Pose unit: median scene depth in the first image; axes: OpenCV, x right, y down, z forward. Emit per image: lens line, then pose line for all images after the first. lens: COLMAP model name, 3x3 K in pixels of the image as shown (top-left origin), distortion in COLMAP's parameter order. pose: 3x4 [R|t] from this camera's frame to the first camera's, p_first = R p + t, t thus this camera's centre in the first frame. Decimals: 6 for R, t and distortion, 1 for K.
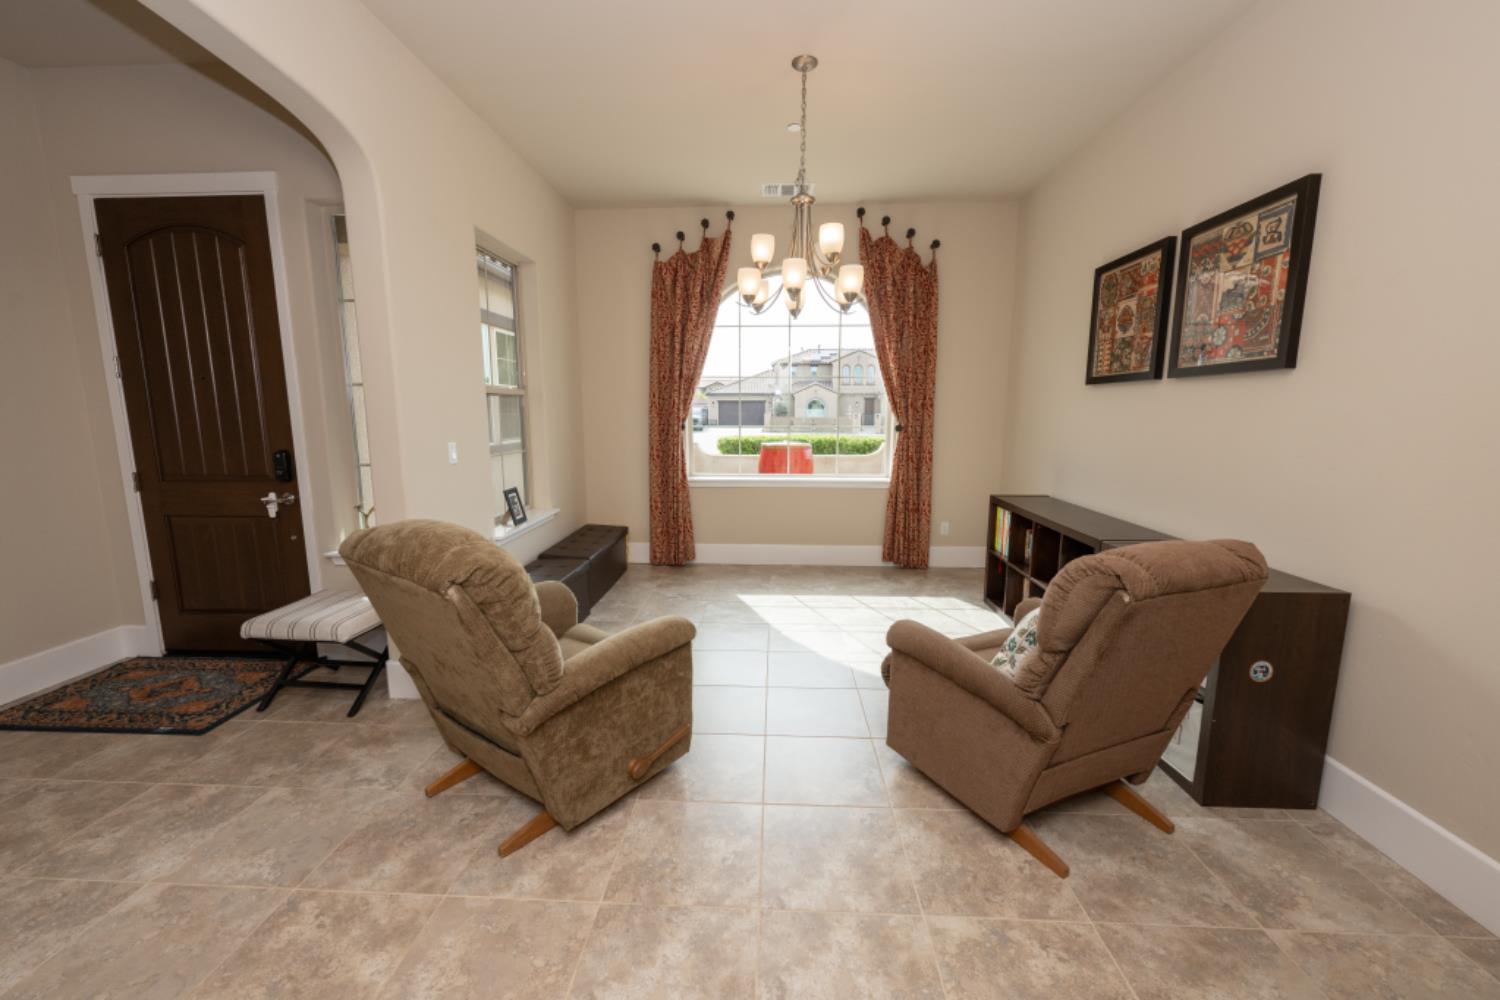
lens RADIAL K [[604.6, 0, 751.8], [0, 604.6, 493.8], [0, 0, 1]] dist [-0.001263, -0.000056]
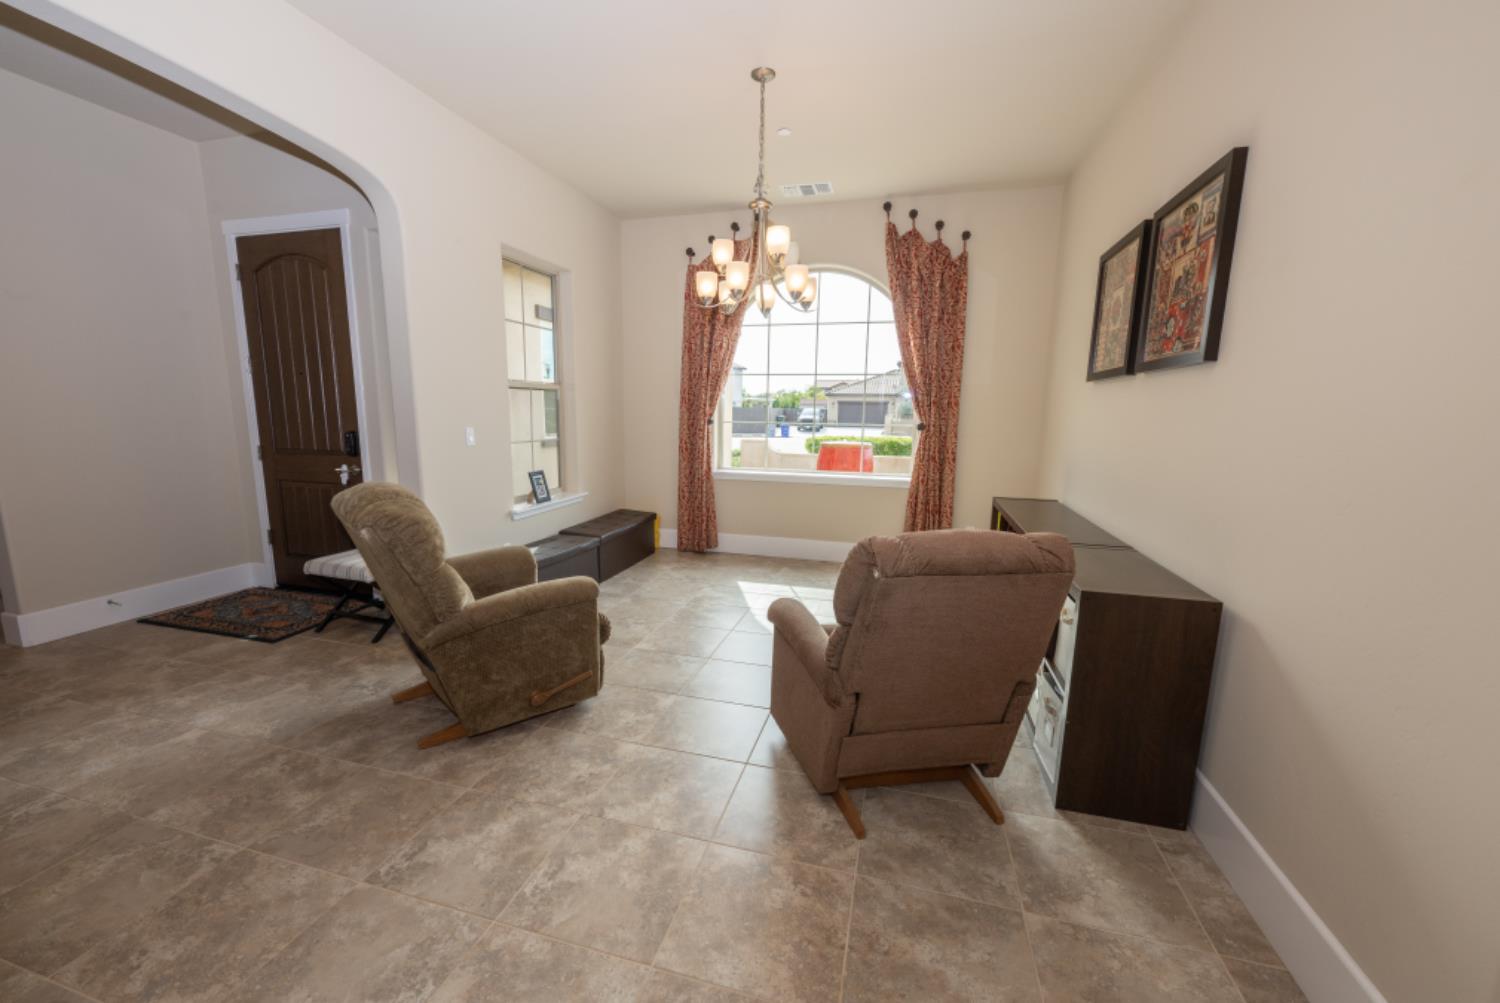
lens RADIAL K [[618.8, 0, 743.8], [0, 618.8, 506.8], [0, 0, 1]] dist [-0.000613, -0.000100]
pose [[0.971836, 0.049662, -0.230367, 0.345705], [-0.046109, 0.998720, 0.020781, 0.022291], [0.231104, -0.009574, 0.972882, -0.069506]]
